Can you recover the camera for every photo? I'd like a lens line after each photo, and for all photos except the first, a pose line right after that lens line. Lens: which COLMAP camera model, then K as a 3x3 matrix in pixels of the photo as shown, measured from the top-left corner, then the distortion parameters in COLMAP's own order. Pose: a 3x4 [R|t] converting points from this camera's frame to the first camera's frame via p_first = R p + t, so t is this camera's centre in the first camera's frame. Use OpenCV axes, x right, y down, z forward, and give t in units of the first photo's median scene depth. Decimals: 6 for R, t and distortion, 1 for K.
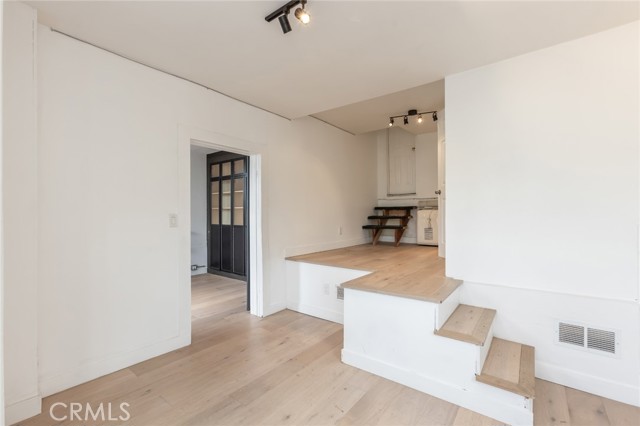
lens RADIAL K [[286.5, 0, 318.8], [0, 286.5, 209.8], [0, 0, 1]] dist [0.015866, 0.000042]
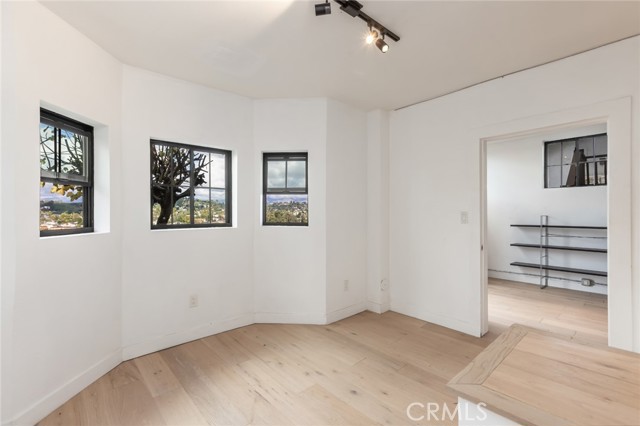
lens RADIAL K [[286.5, 0, 318.8], [0, 286.5, 209.8], [0, 0, 1]] dist [0.015866, 0.000042]
pose [[-0.181950, -0.010224, -0.983255, 0.827361], [0.018796, 0.999727, -0.013873, 0.014906], [0.983128, -0.021006, -0.181708, 0.766496]]
